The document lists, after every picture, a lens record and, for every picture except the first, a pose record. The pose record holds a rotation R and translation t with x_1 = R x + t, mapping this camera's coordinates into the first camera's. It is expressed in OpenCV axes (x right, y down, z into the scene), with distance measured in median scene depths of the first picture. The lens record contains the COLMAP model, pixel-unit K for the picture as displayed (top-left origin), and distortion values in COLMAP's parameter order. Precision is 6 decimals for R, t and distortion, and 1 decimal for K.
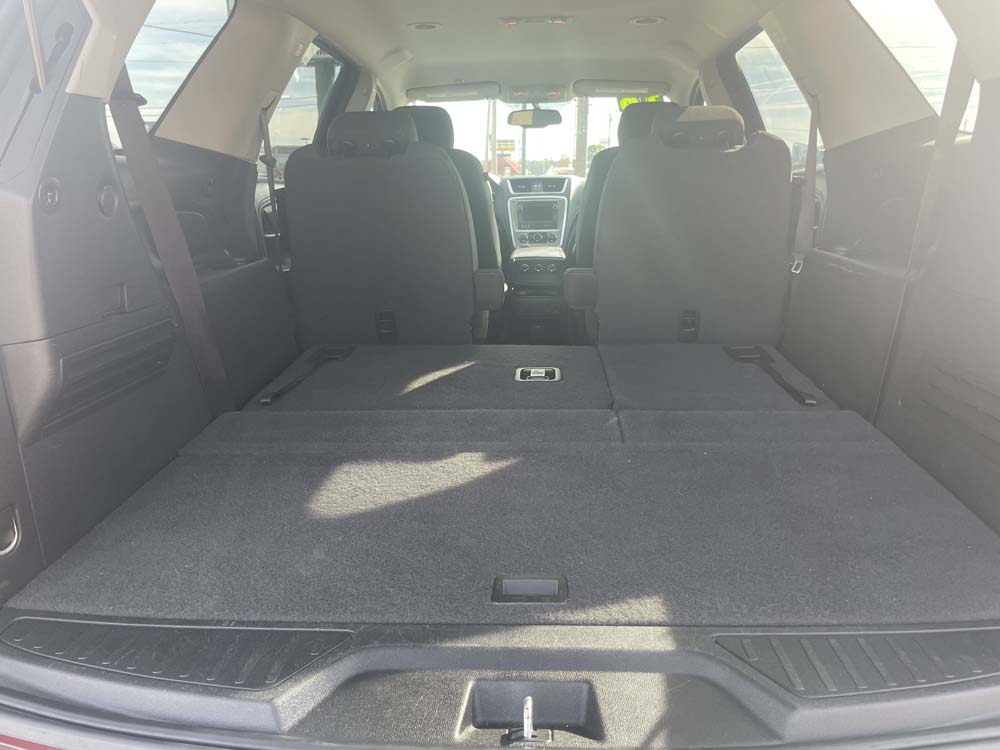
lens RADIAL K [[743.3, 0, 505.8], [0, 743.3, 377.1], [0, 0, 1]] dist [-0.004247, -0.014240]
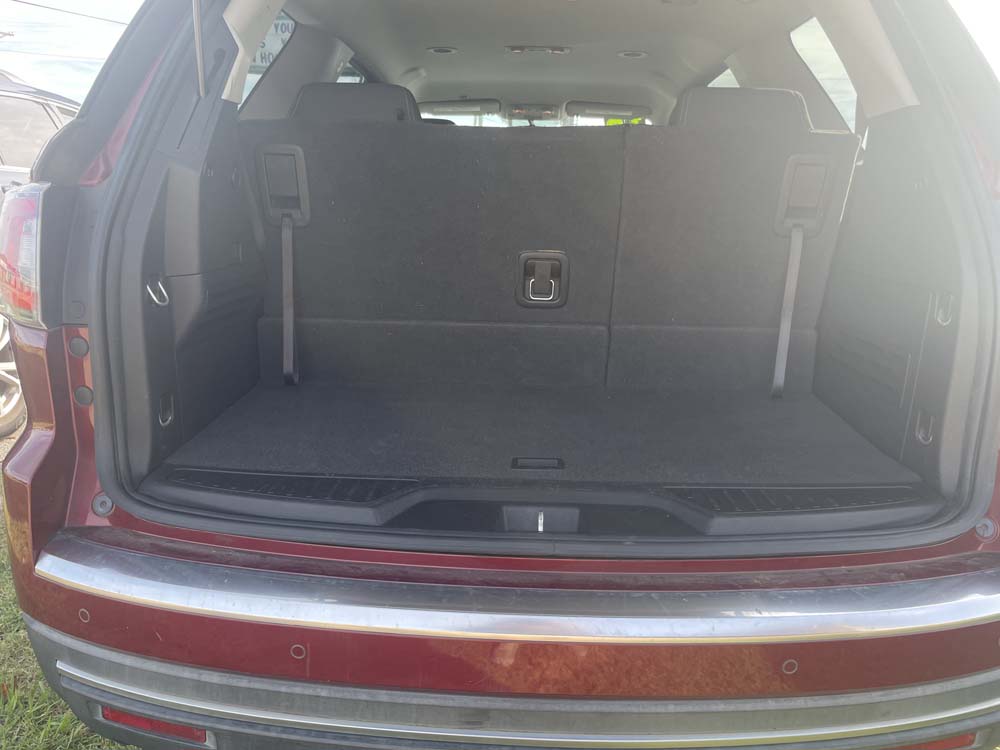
lens RADIAL K [[743.3, 0, 503.7], [0, 743.3, 393.8], [0, 0, 1]] dist [-0.004247, -0.014240]
pose [[0.999029, 0.031922, 0.030364, -0.032352], [-0.031955, 0.999489, 0.000620, 0.061719], [-0.030328, -0.001590, 0.999539, -0.167204]]
